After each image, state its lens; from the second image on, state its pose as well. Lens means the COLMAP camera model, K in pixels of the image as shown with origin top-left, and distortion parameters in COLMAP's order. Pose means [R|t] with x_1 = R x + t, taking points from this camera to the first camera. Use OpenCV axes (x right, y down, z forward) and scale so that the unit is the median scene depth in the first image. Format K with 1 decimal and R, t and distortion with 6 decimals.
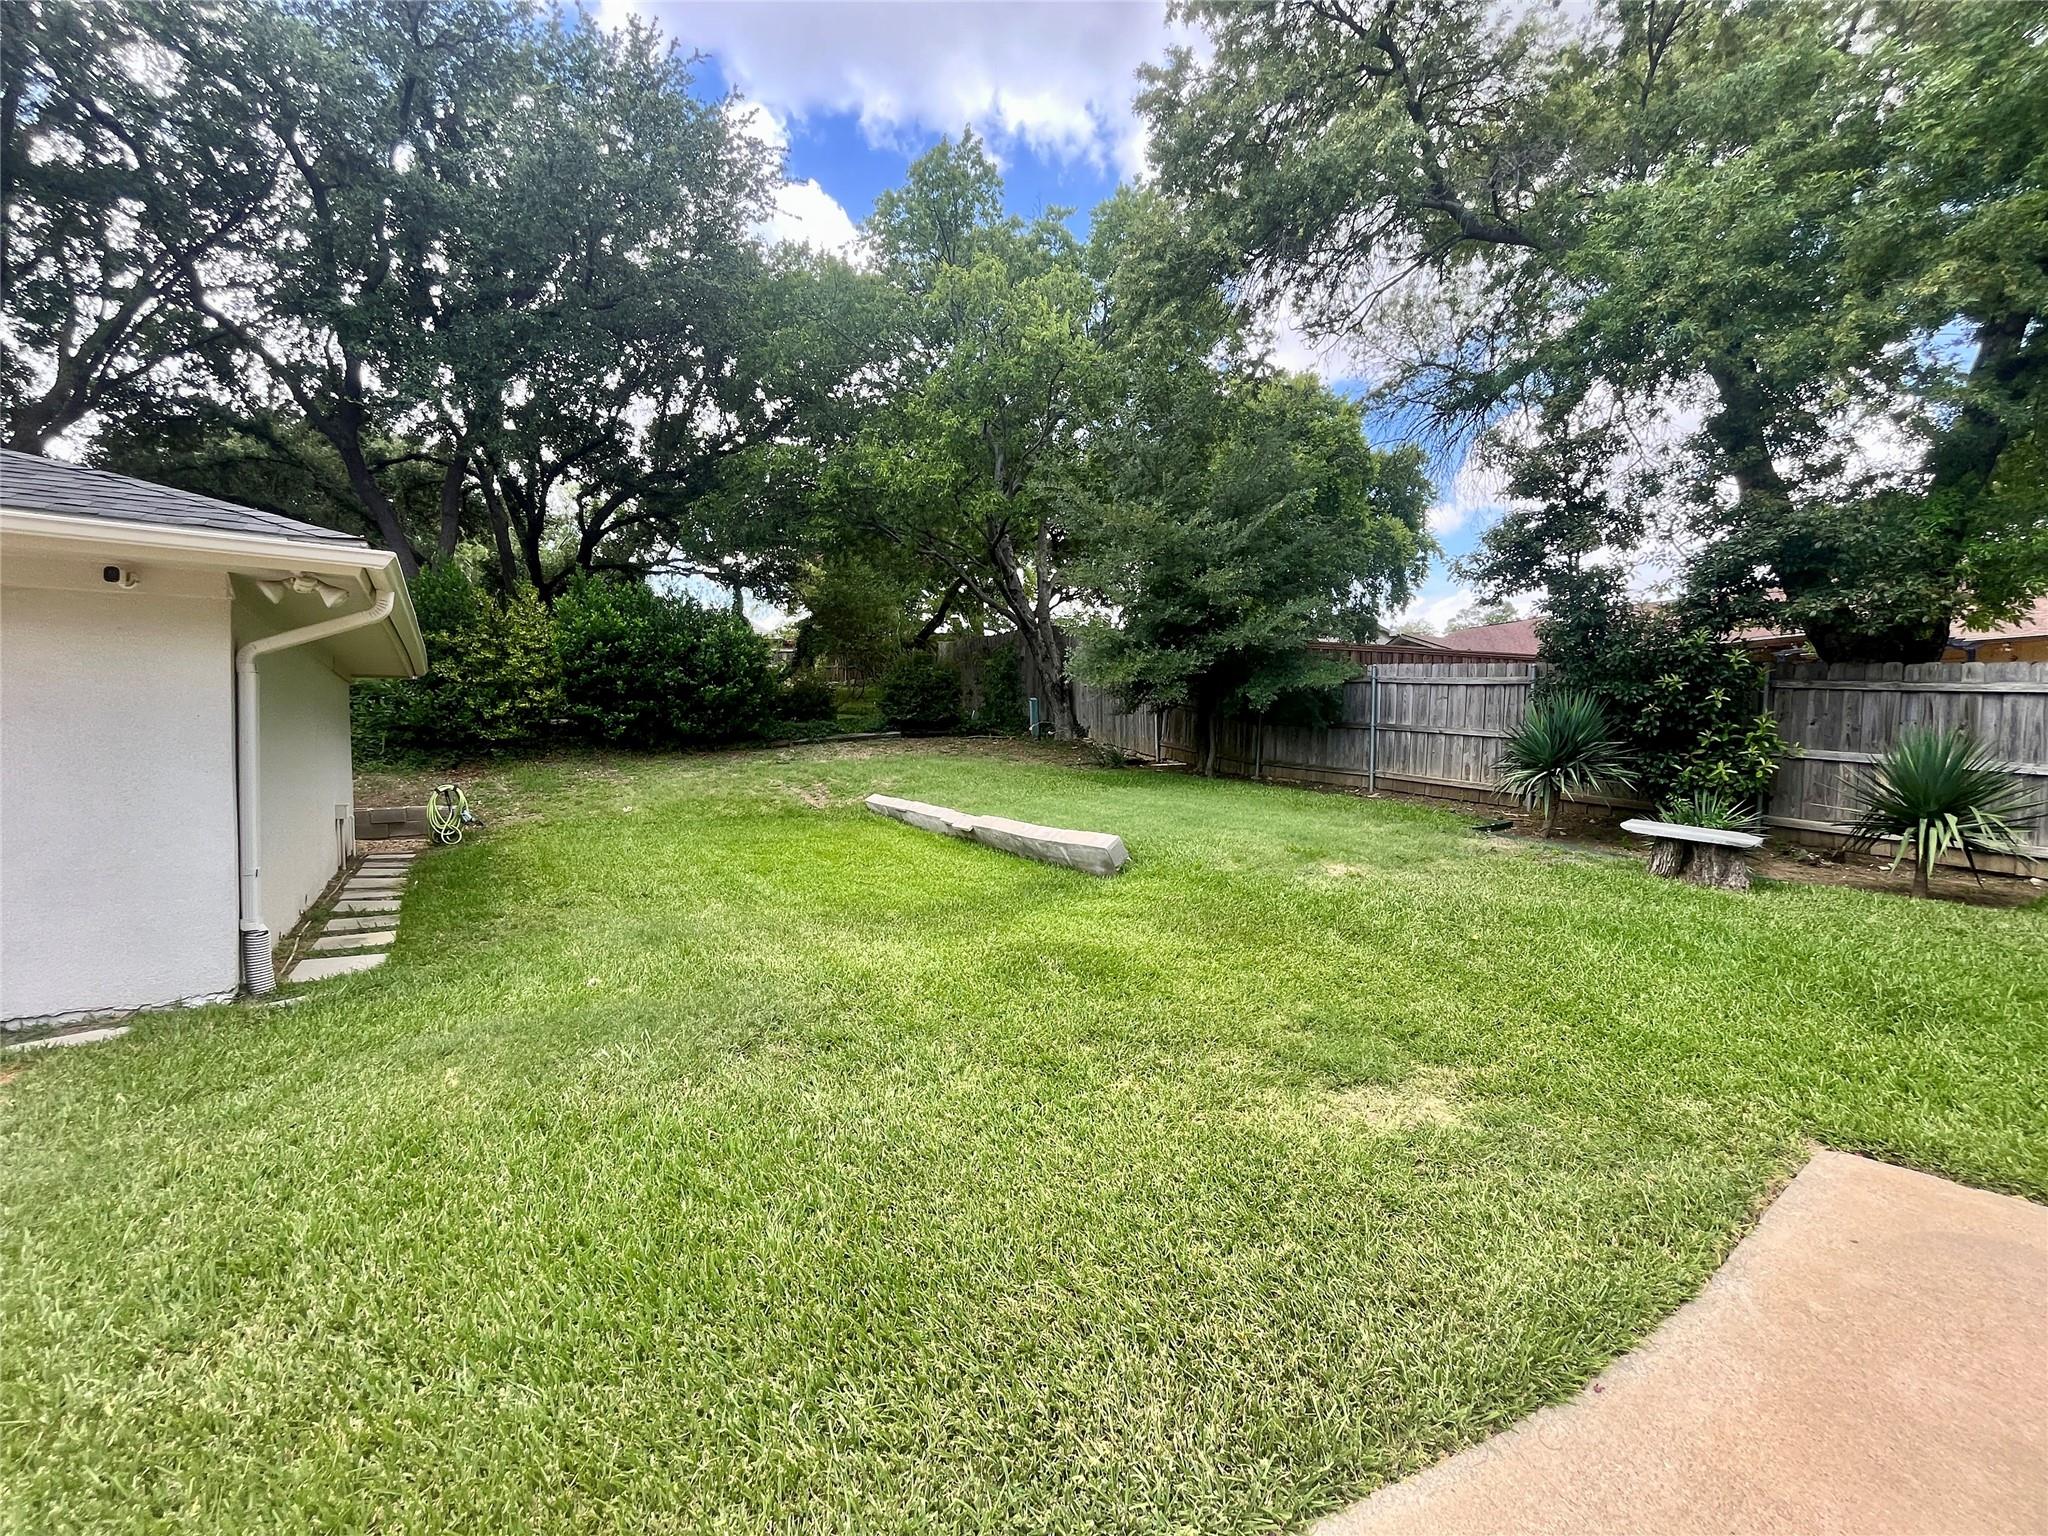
lens RADIAL K [[822.9, 0, 1024.0], [0, 822.9, 768.0], [0, 0, 1]] dist [-0.008494, -0.000017]
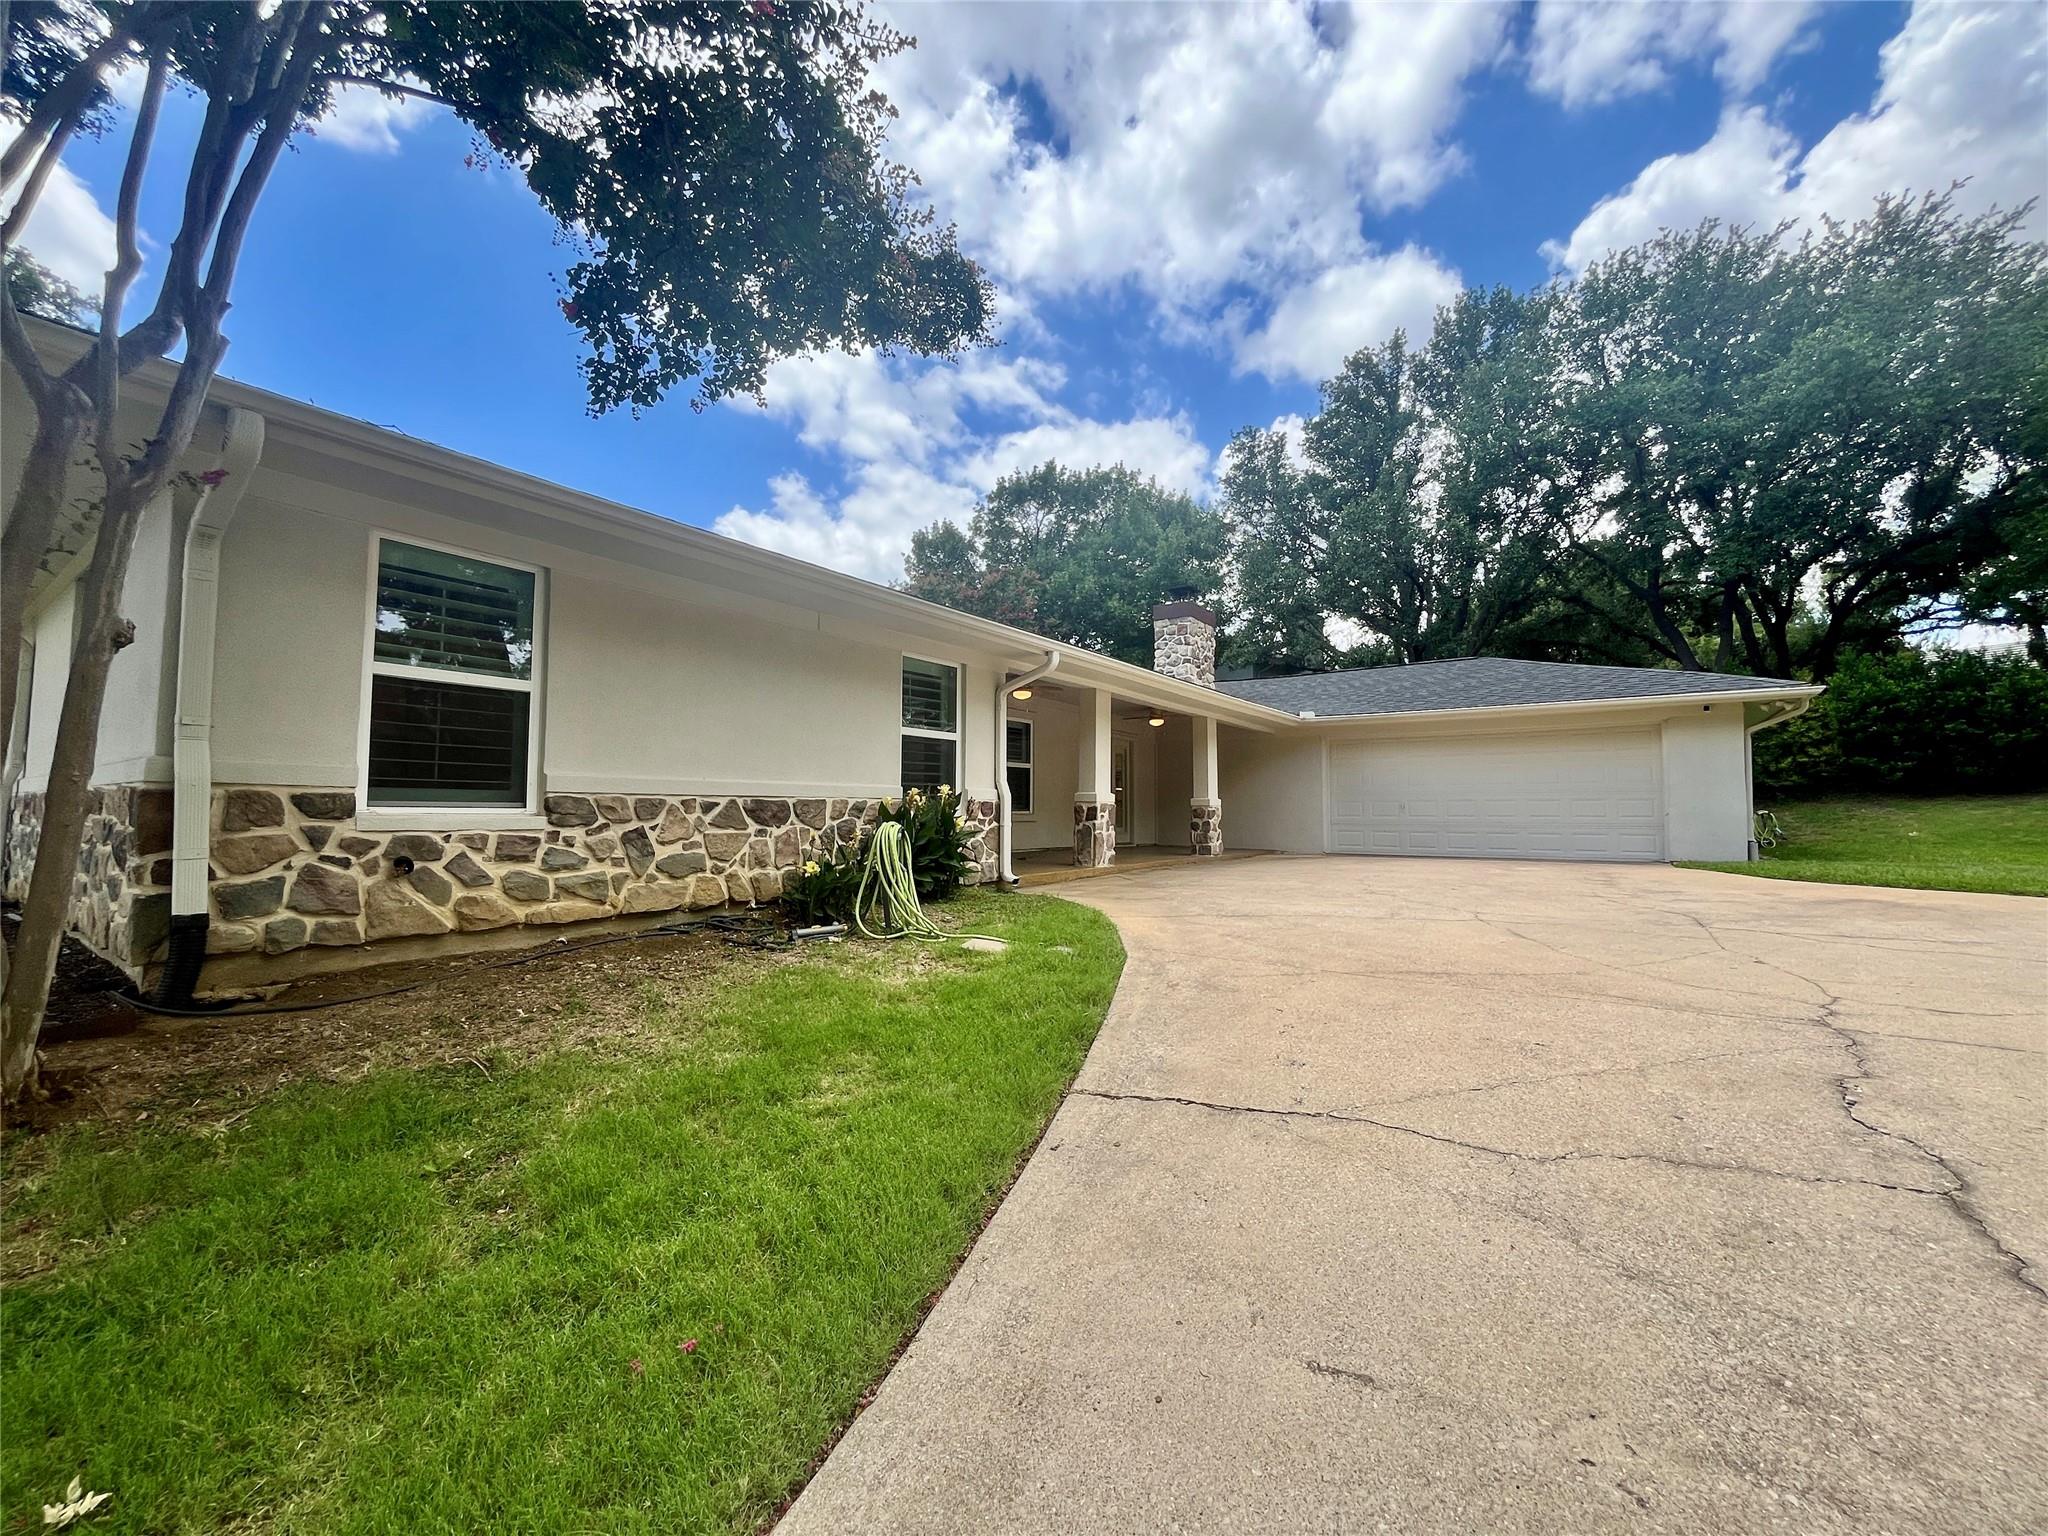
lens RADIAL K [[822.9, 0, 1024.0], [0, 822.9, 768.0], [0, 0, 1]] dist [-0.008494, -0.000017]
pose [[0.326975, -0.053786, -0.943501, 0.233474], [-0.036345, 0.996925, -0.069428, 0.075293], [0.944334, 0.056993, 0.324015, -0.634984]]
